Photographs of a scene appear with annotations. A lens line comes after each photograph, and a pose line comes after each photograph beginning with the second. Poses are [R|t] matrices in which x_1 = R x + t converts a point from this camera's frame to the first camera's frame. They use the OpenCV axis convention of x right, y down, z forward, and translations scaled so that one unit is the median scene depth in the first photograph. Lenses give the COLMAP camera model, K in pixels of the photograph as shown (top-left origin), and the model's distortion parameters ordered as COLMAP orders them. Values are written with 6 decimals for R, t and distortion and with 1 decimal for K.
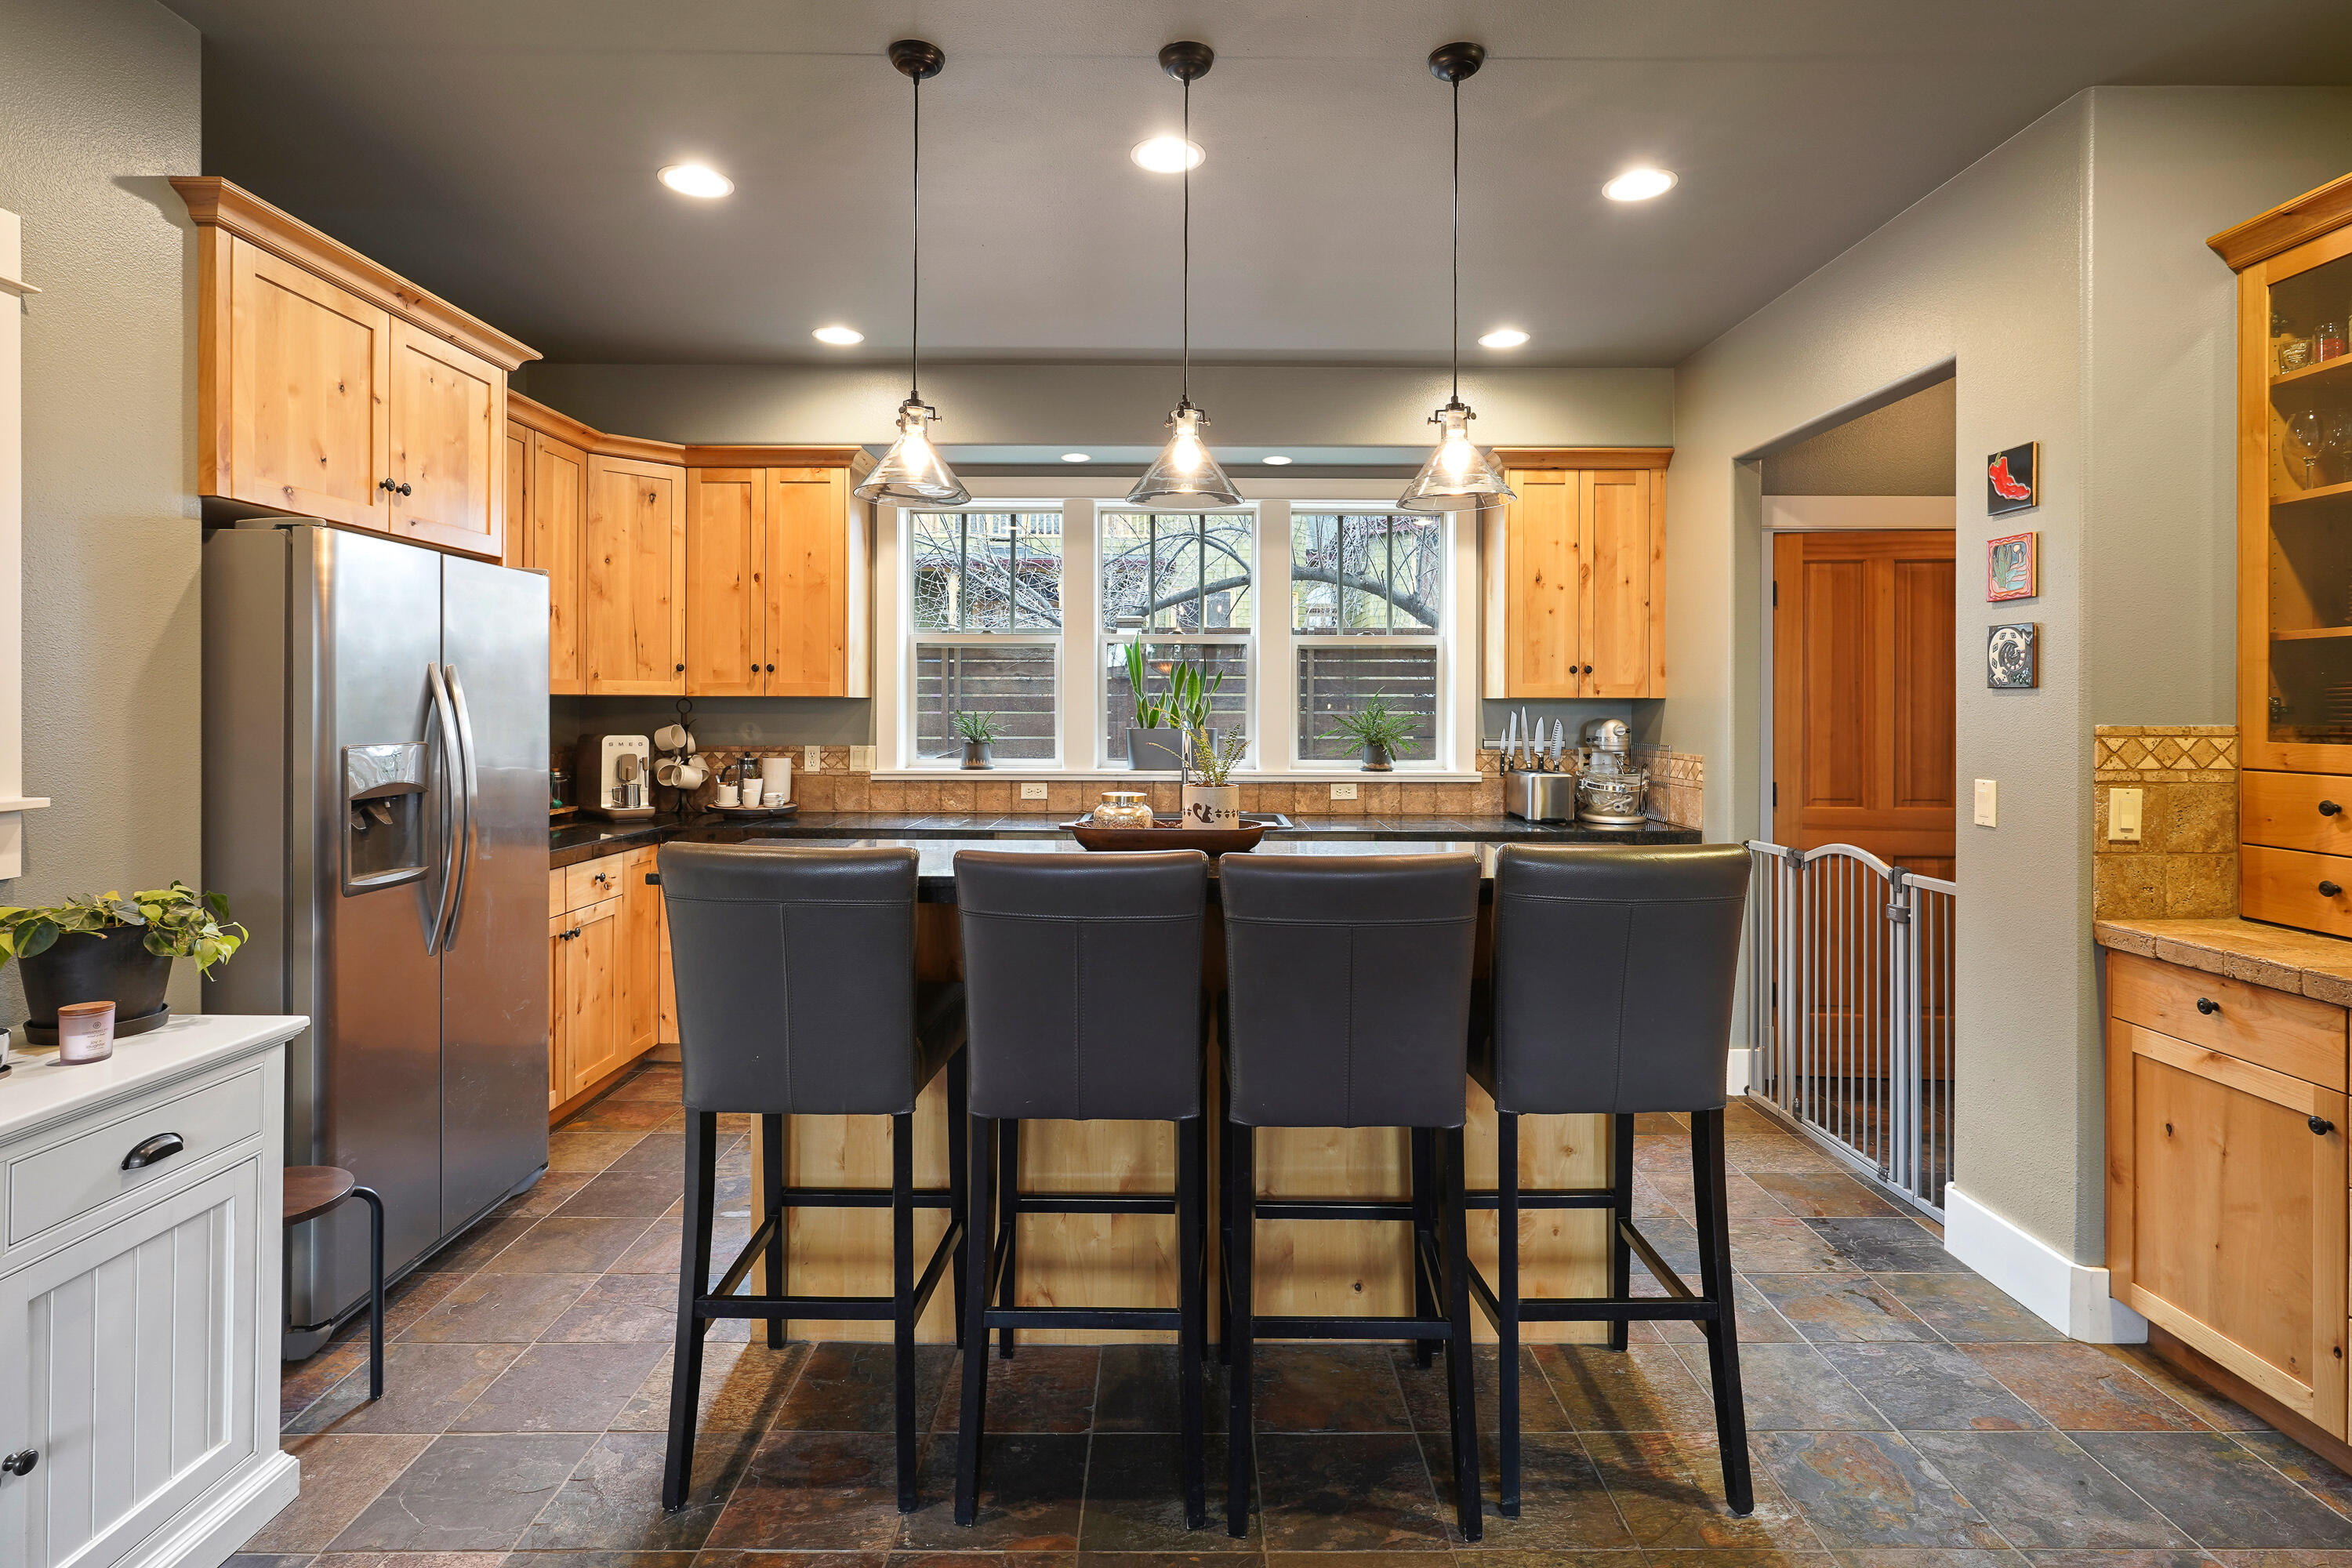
lens RADIAL K [[1153.0, 0, 1178.4], [0, 1153.0, 712.7], [0, 0, 1]] dist [0.001914, 0.002485]
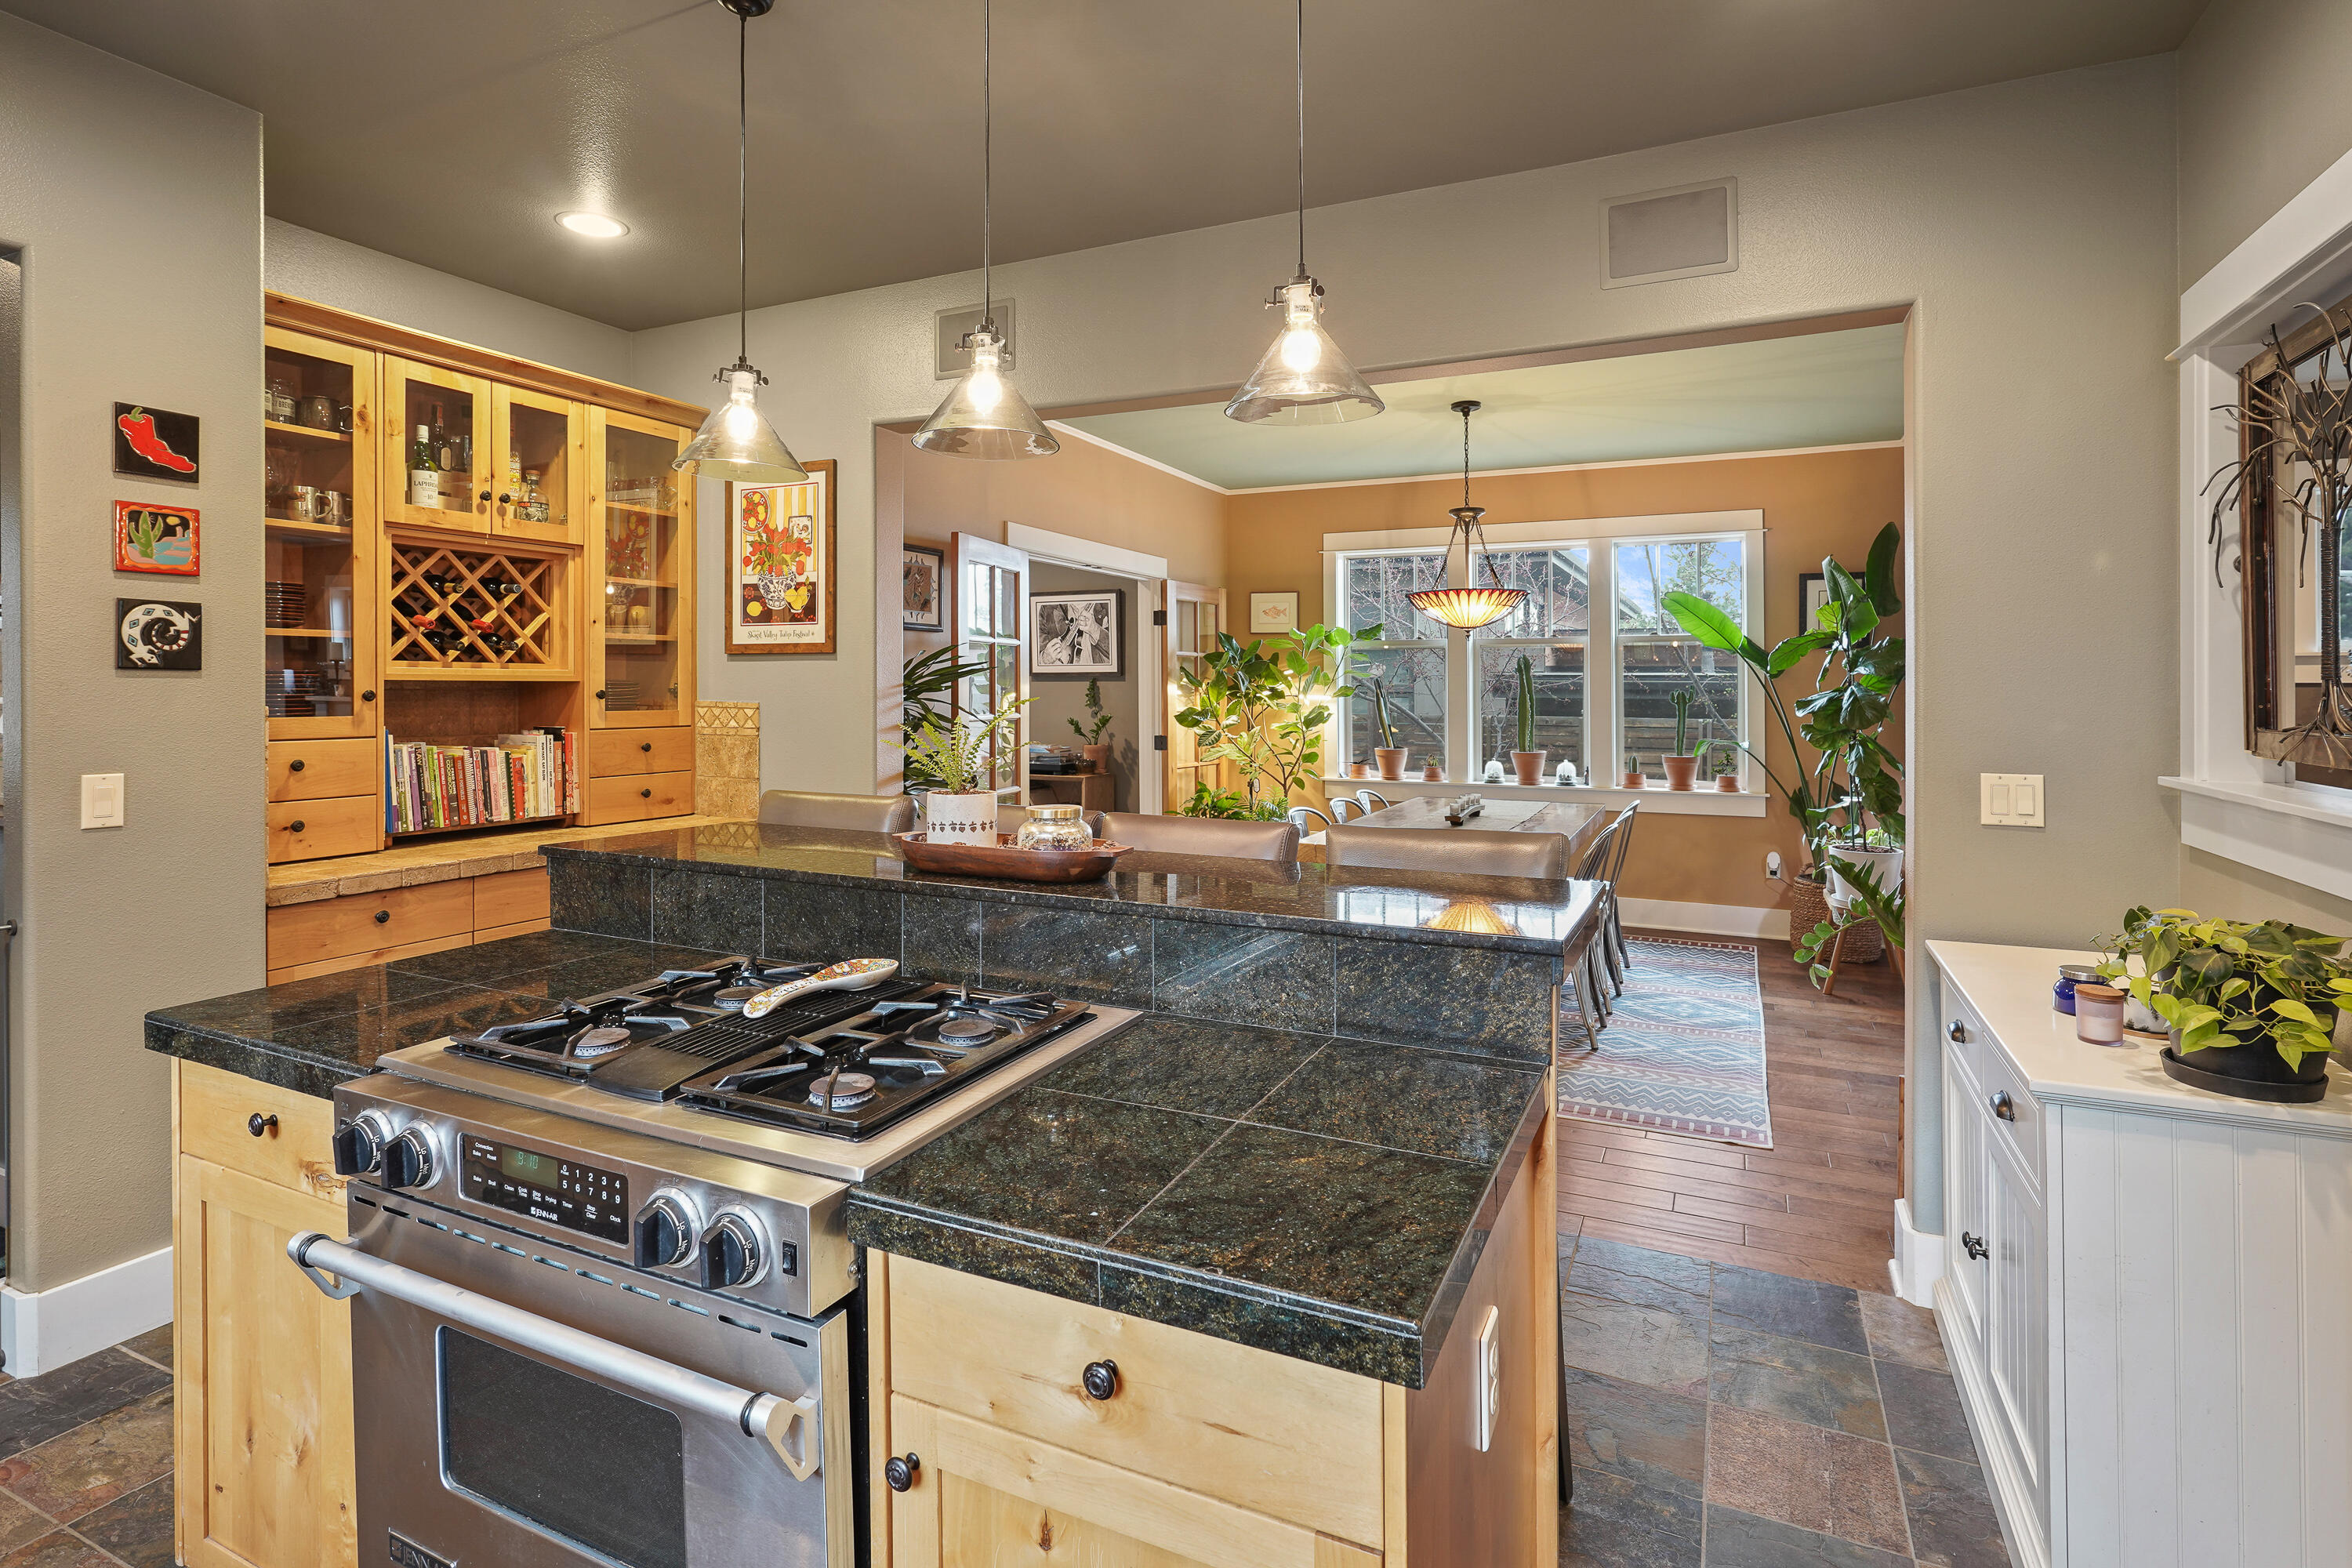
lens RADIAL K [[1153.0, 0, 1193.0], [0, 1153.0, 679.2], [0, 0, 1]] dist [0.001914, 0.002485]
pose [[-0.906202, 0.006066, 0.422802, -0.356389], [0.006001, 0.999981, -0.001486, -0.005801], [-0.422803, 0.001190, -0.906221, 1.261740]]
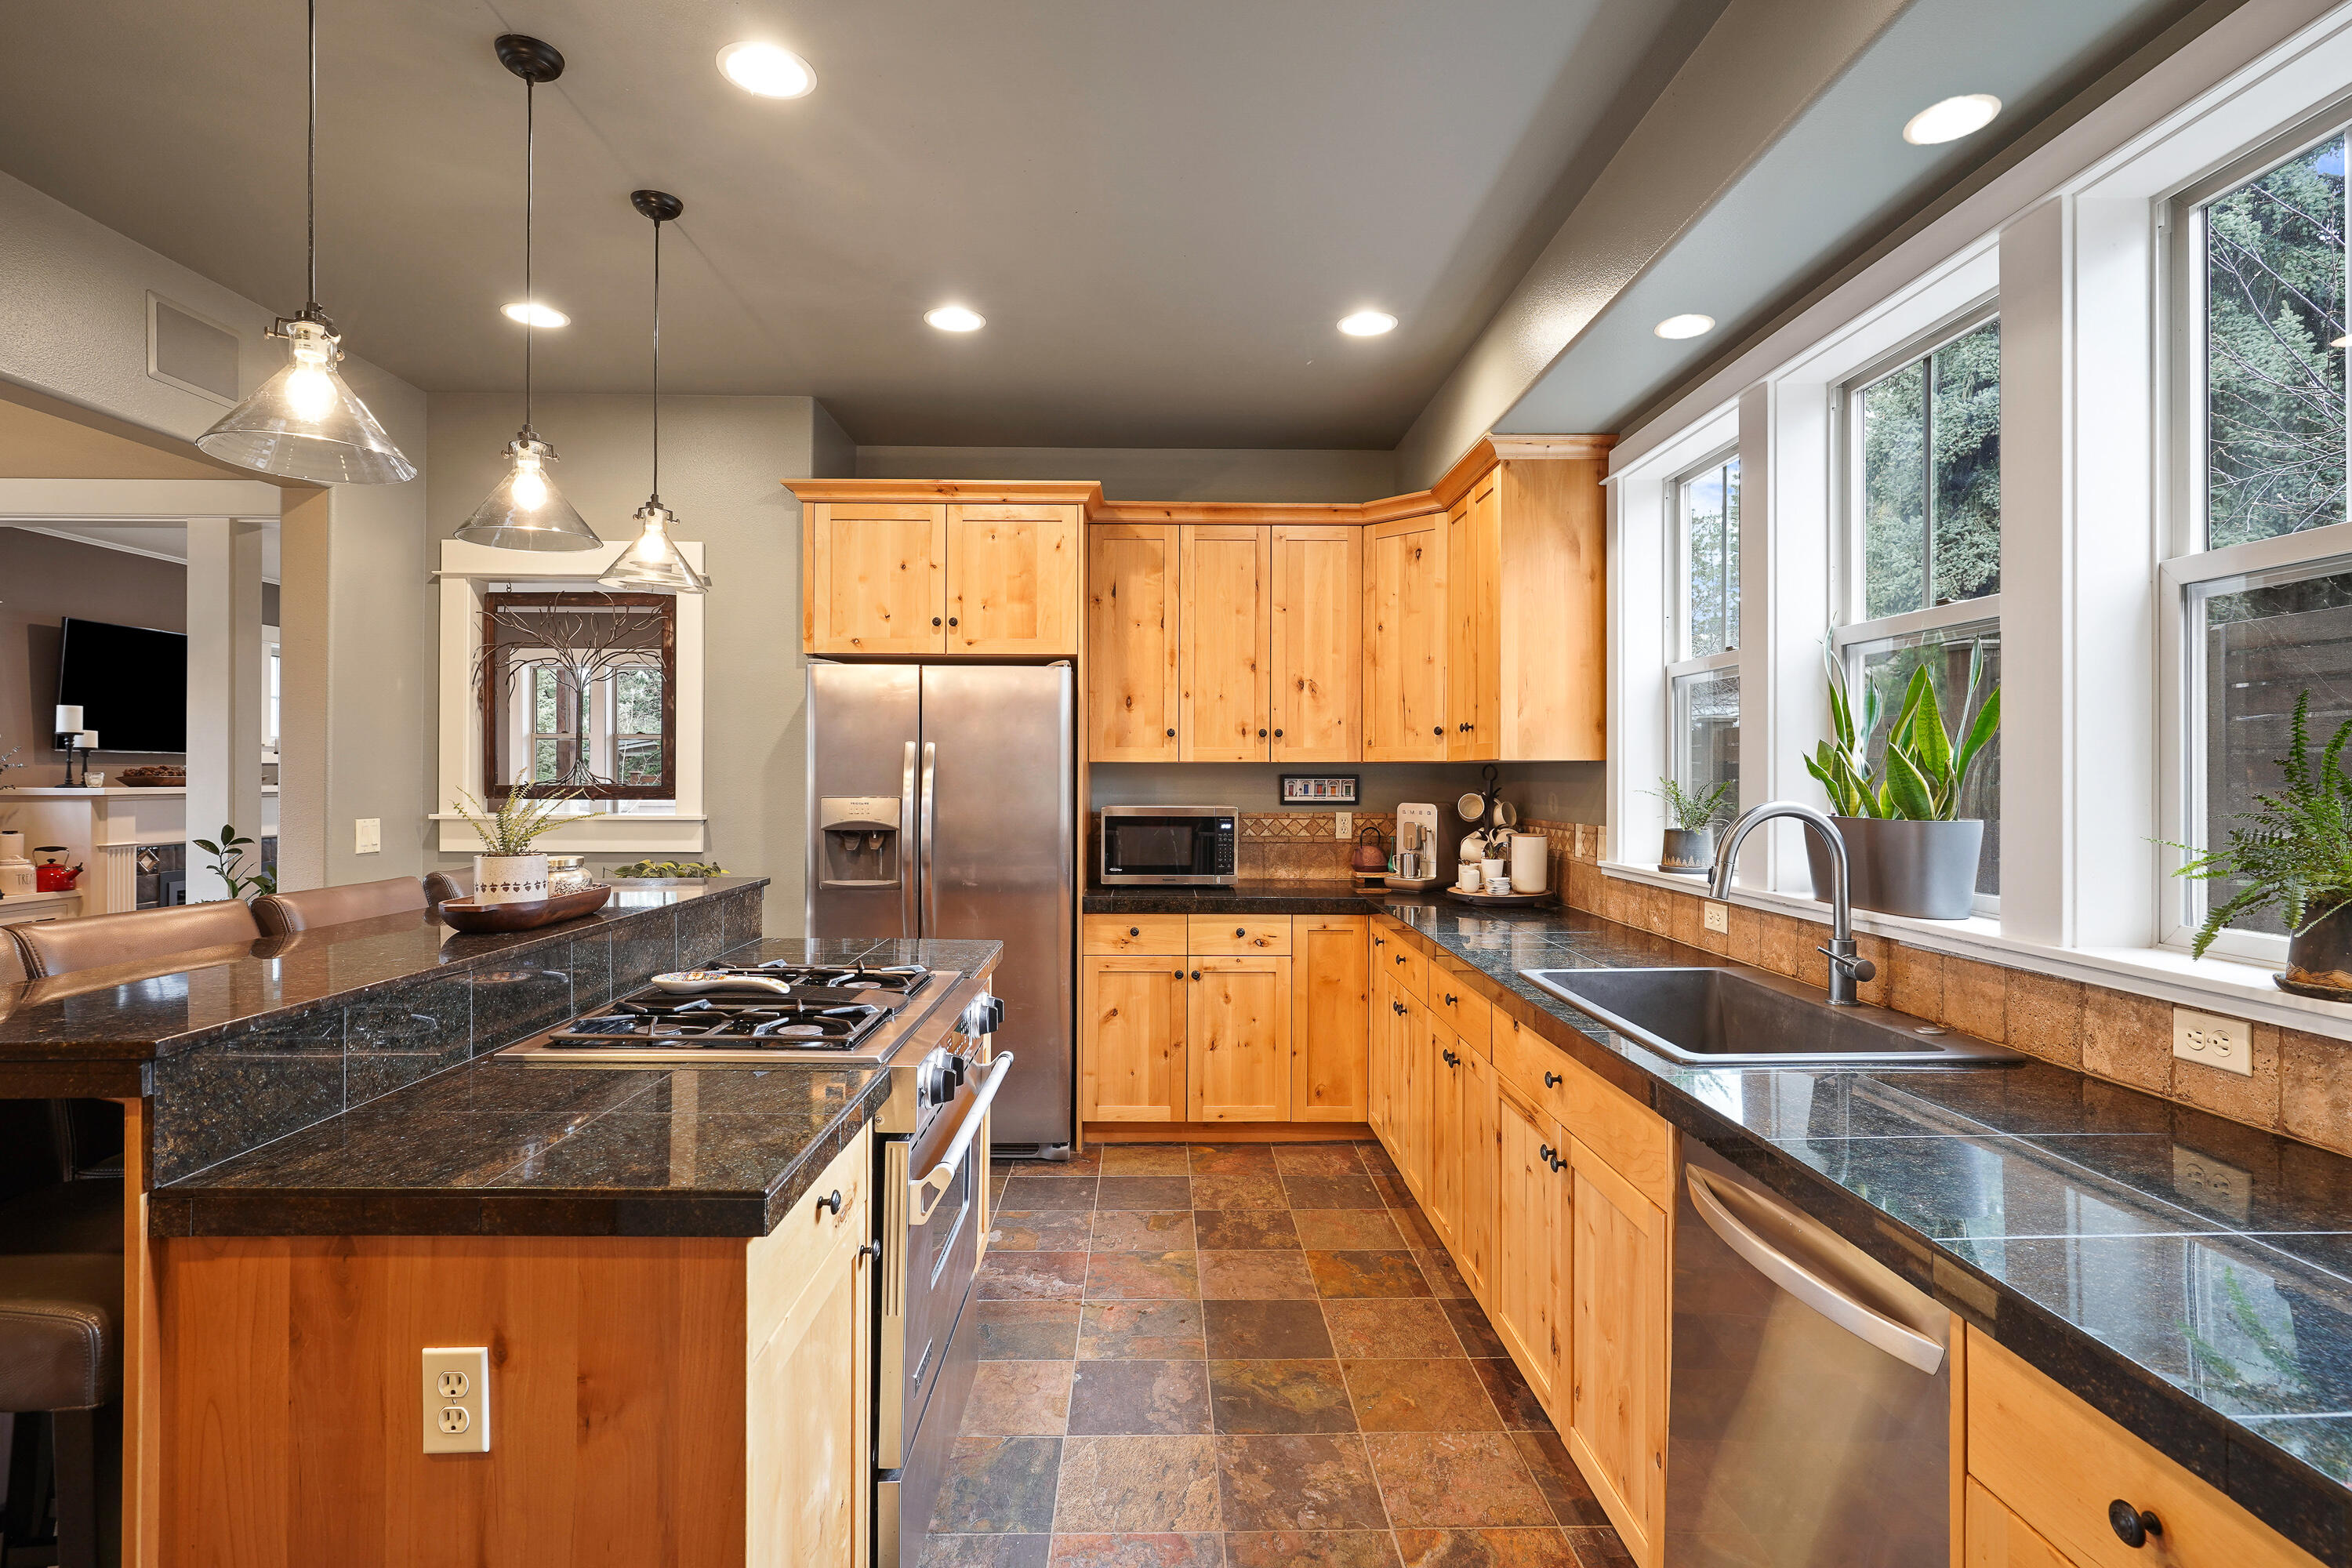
lens RADIAL K [[1153.0, 0, 1175.8], [0, 1153.0, 770.6], [0, 0, 1]] dist [0.001914, 0.002485]
pose [[0.021379, -0.006753, -0.999749, 0.683084], [-0.008143, 0.999943, -0.006929, 0.000788], [0.999738, 0.008289, 0.021322, 1.095201]]
